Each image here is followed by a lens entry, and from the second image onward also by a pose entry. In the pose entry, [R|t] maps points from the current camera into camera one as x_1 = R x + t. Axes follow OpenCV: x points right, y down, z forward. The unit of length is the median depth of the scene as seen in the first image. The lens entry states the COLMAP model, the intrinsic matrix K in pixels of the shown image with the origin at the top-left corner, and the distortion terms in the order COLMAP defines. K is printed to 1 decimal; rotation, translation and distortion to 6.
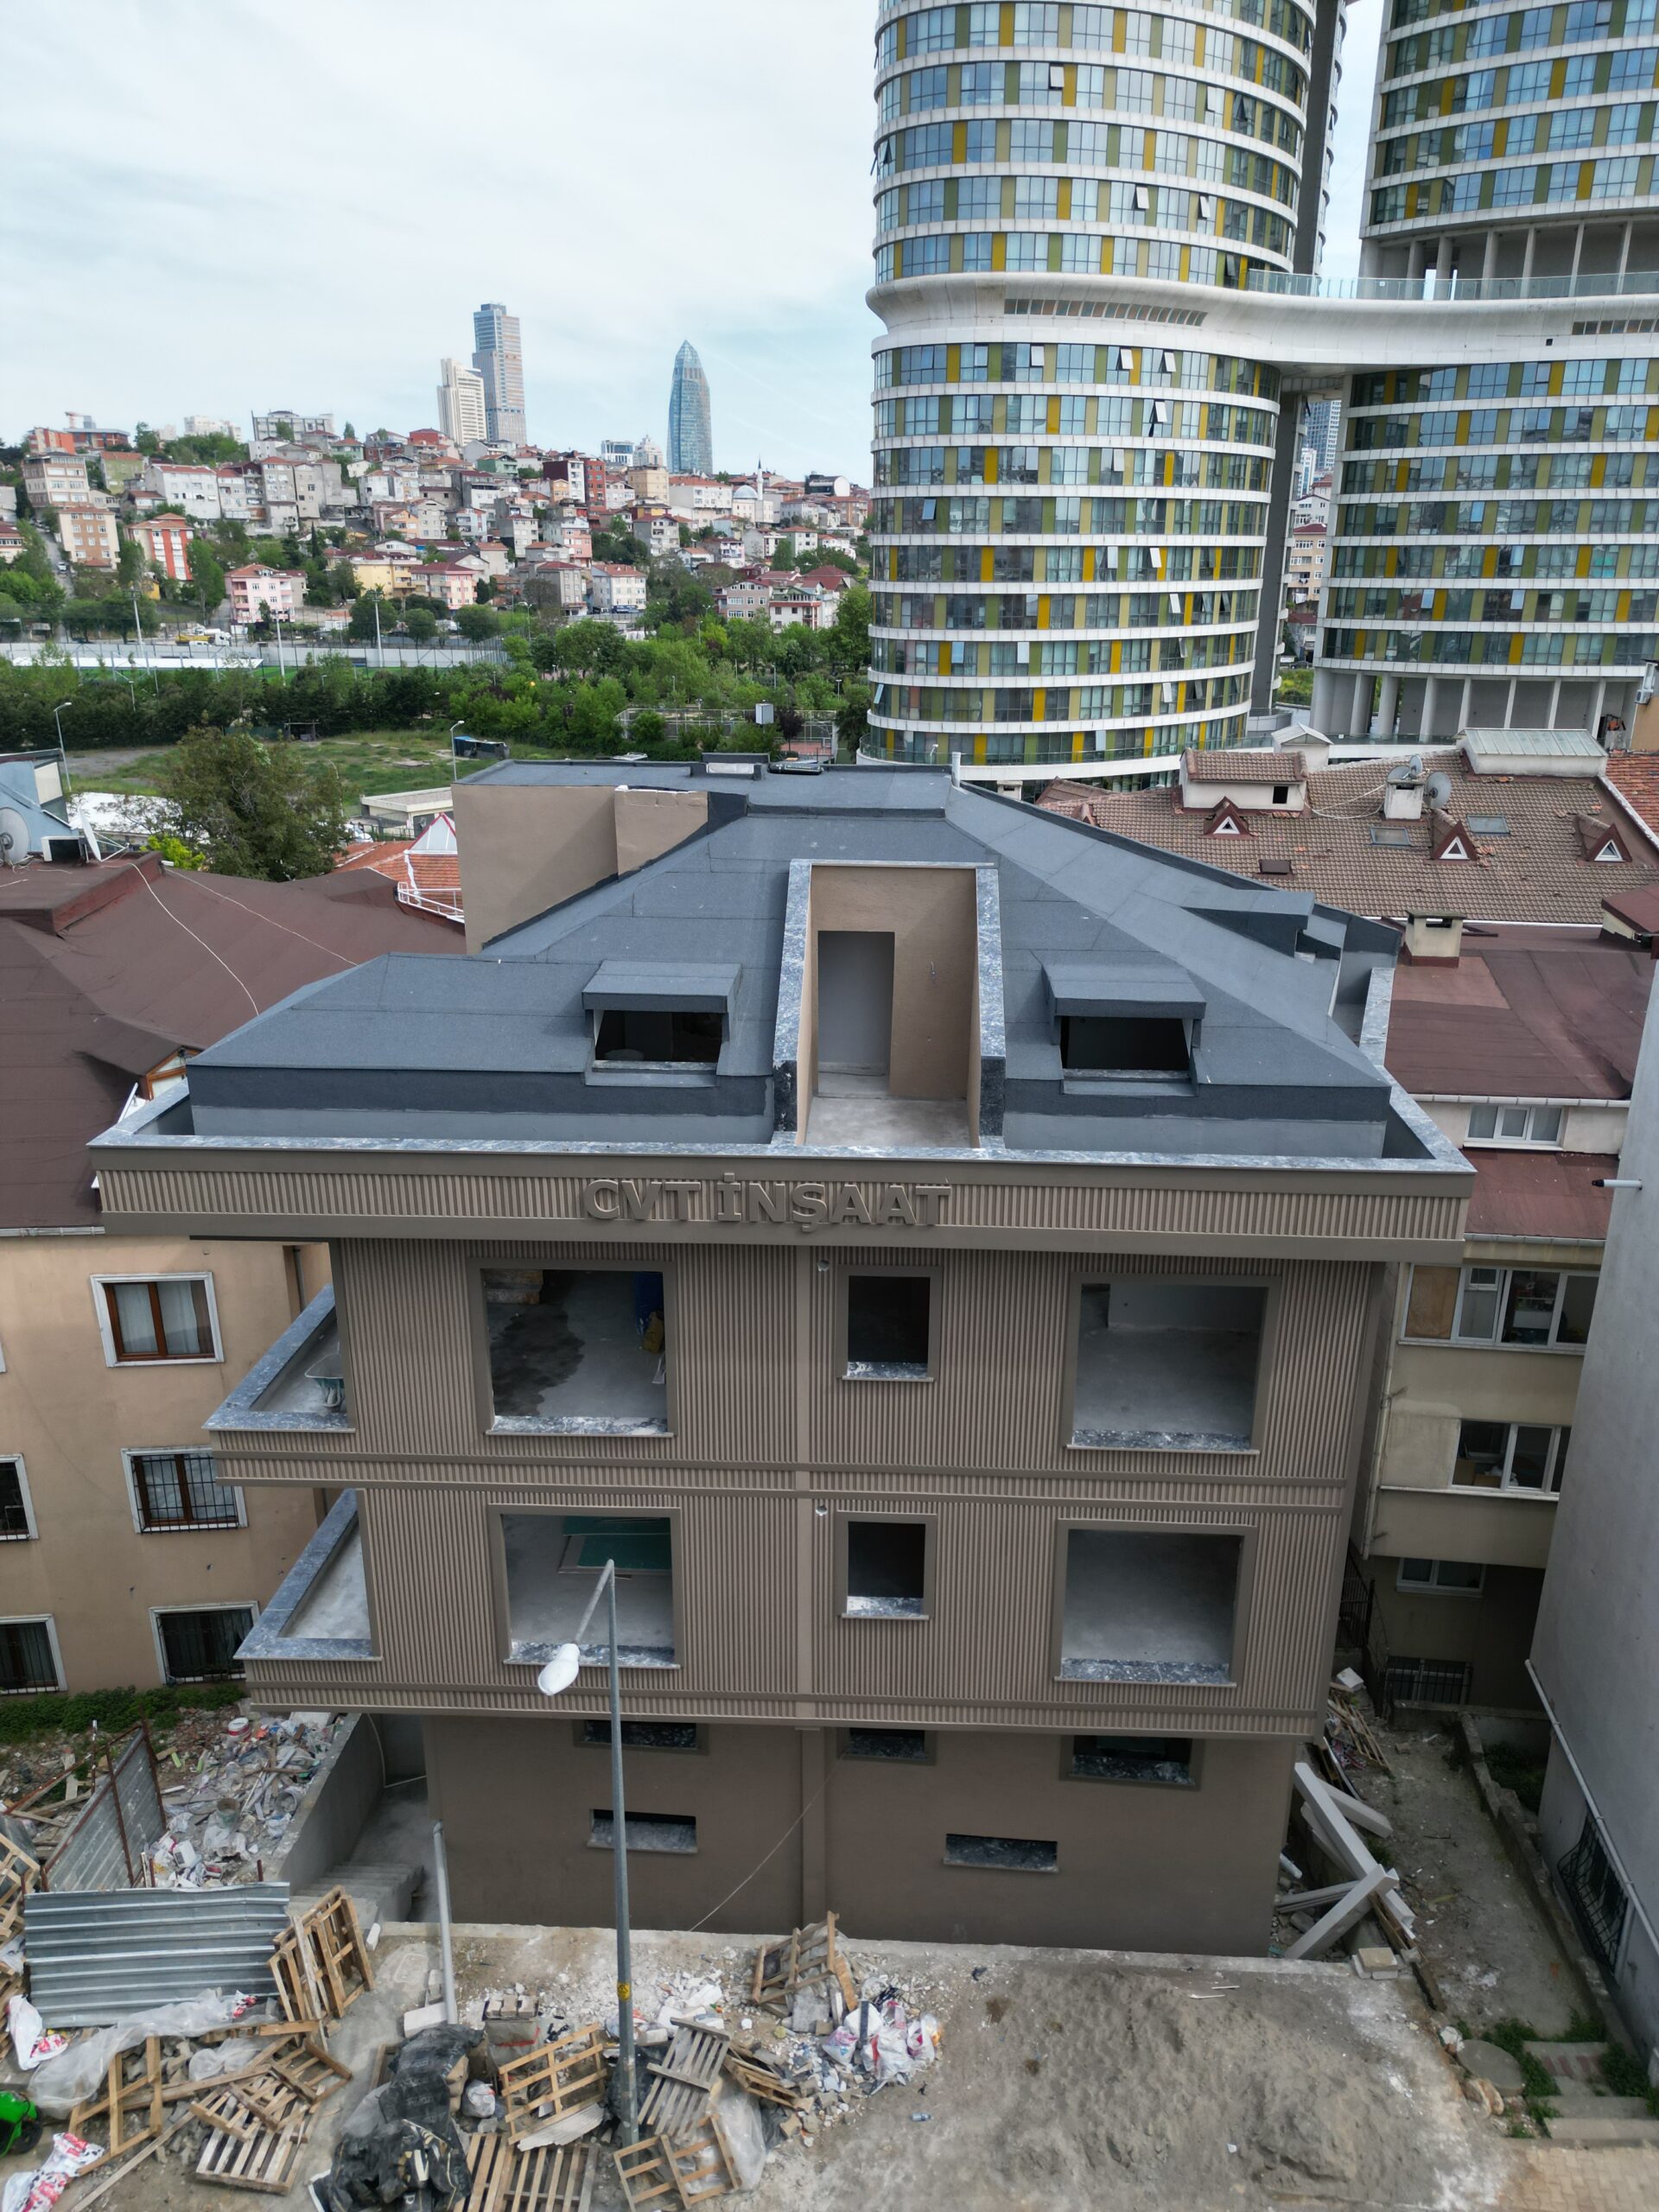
lens RADIAL K [[1572.4, 0, 829.5], [0, 1572.4, 1106.0], [0, 0, 1]] dist [0.042245, -0.050249]
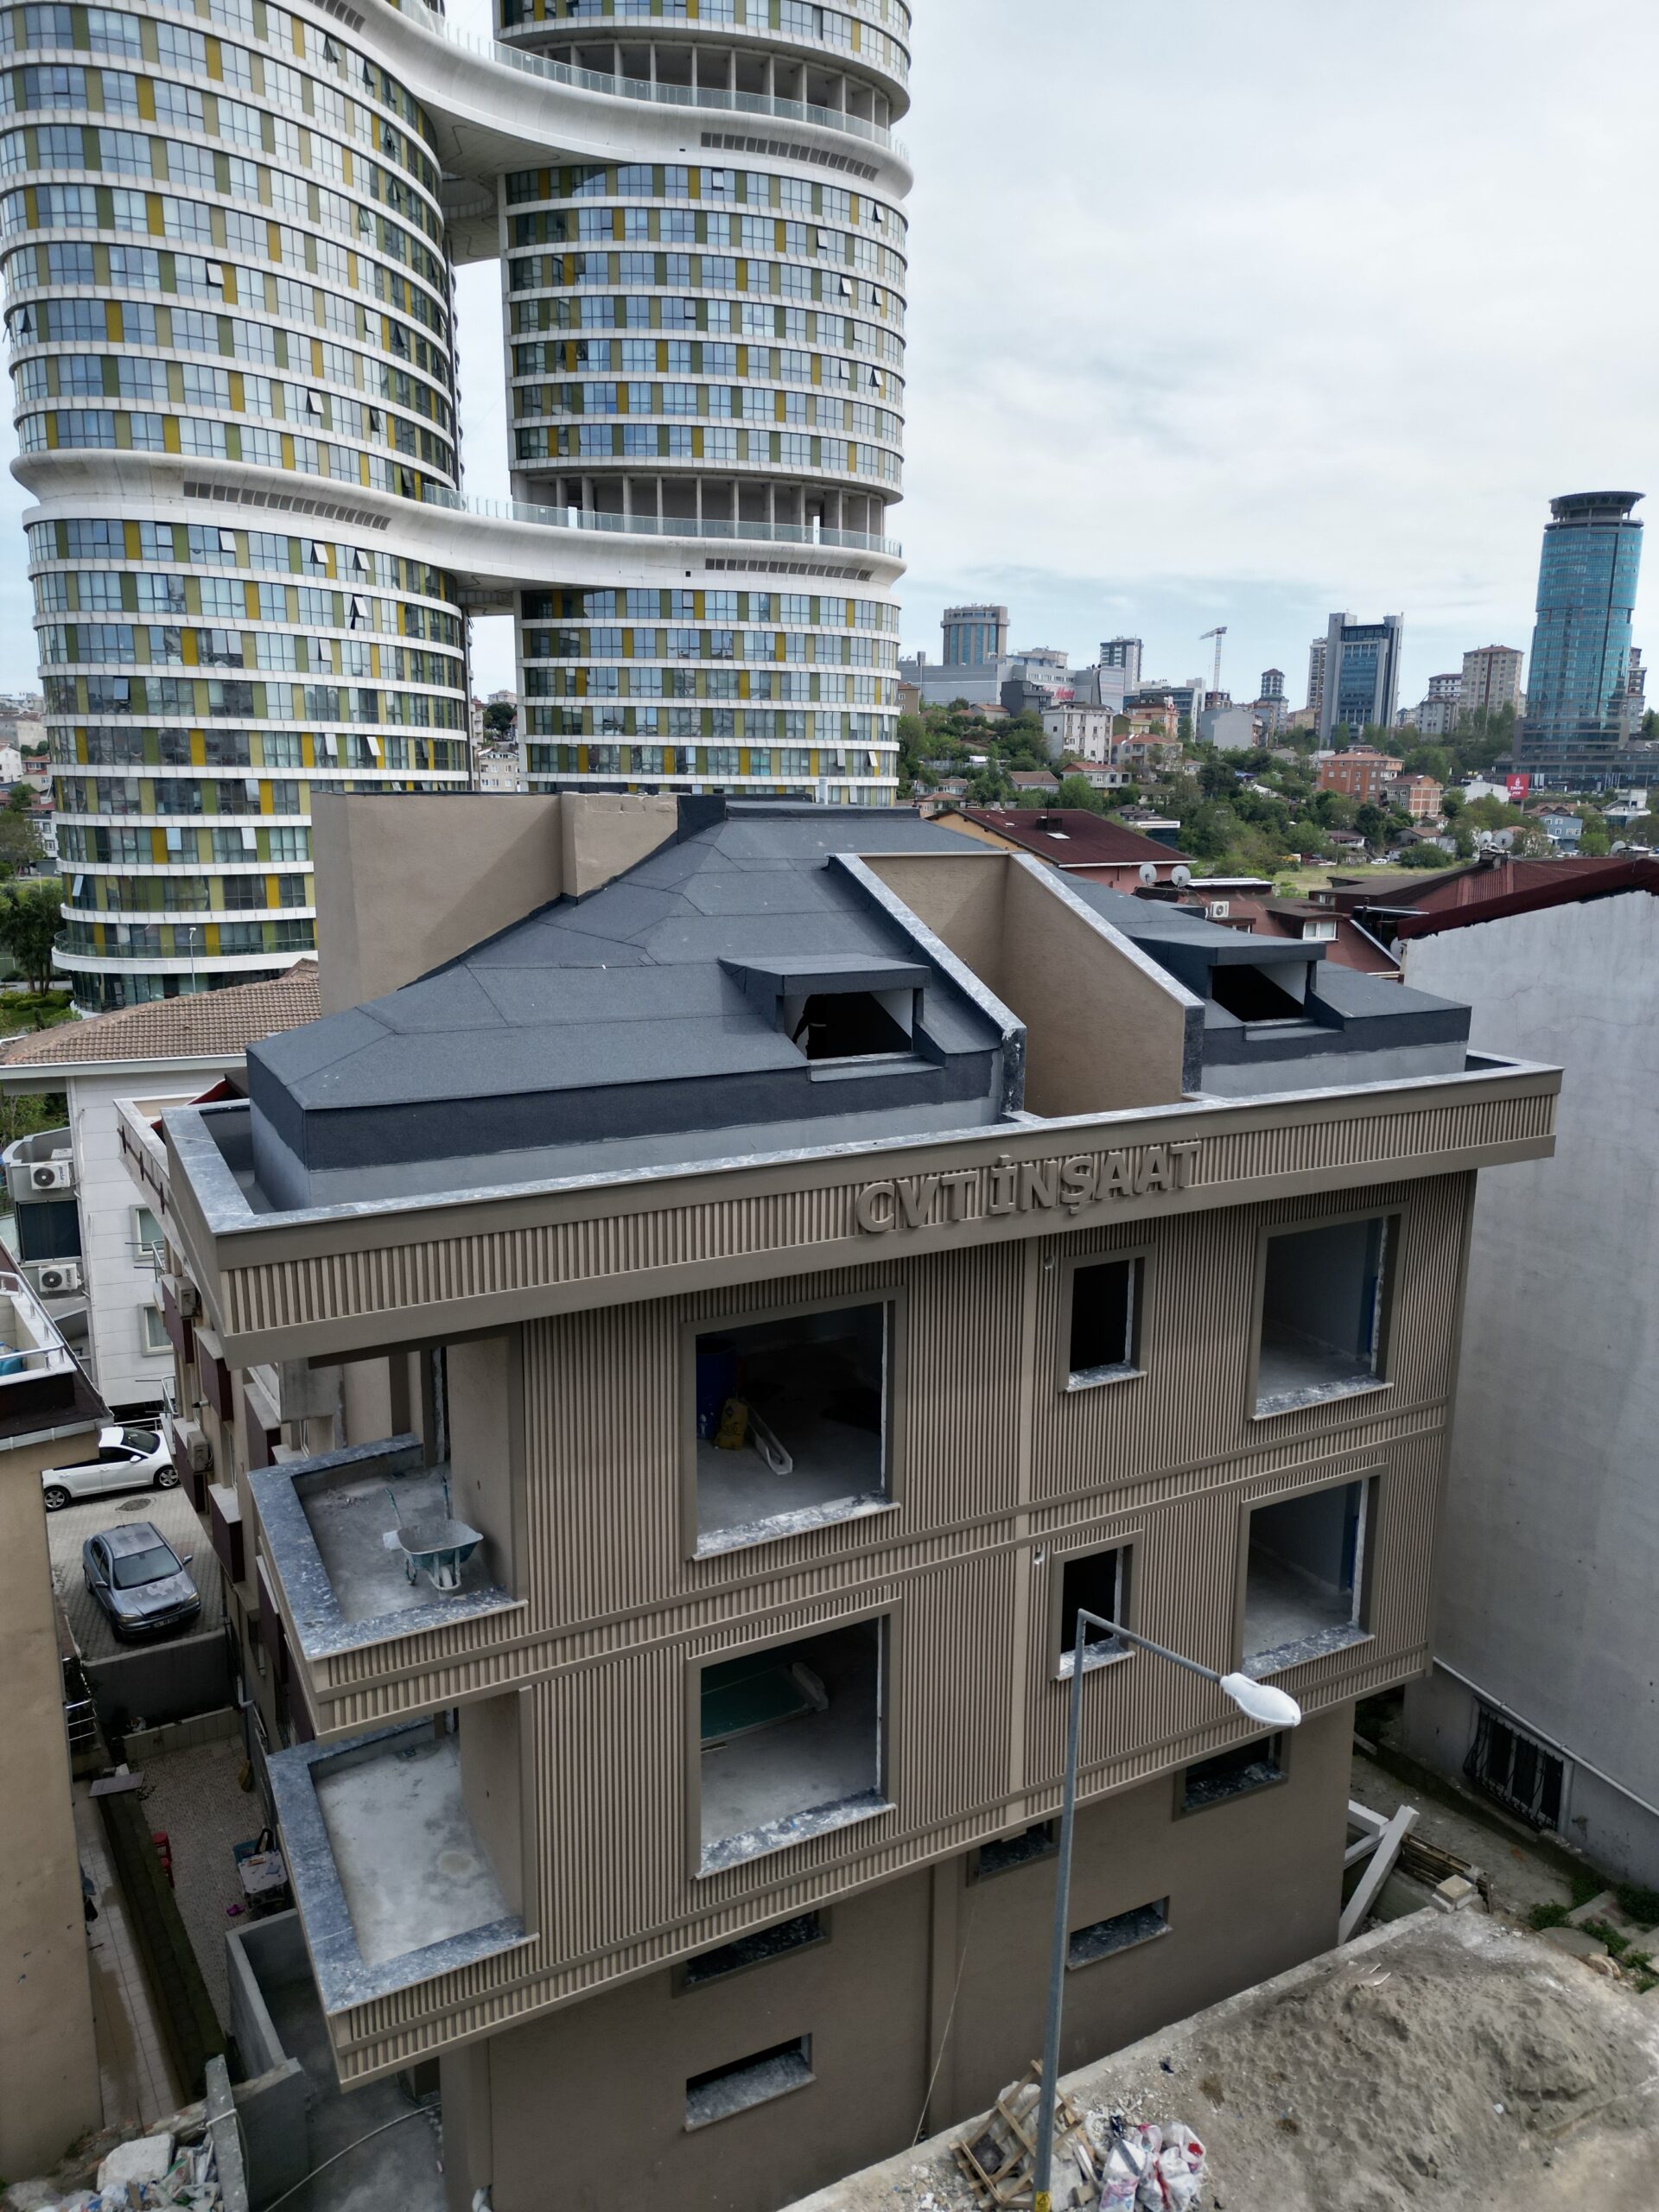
lens RADIAL K [[1572.4, 0, 829.5], [0, 1572.4, 1106.0], [0, 0, 1]] dist [0.042245, -0.050249]
pose [[0.846559, -0.097294, 0.523328, -0.095430], [0.167467, 0.981911, -0.088352, 0.012132], [-0.505265, 0.162435, 0.847539, 0.048925]]
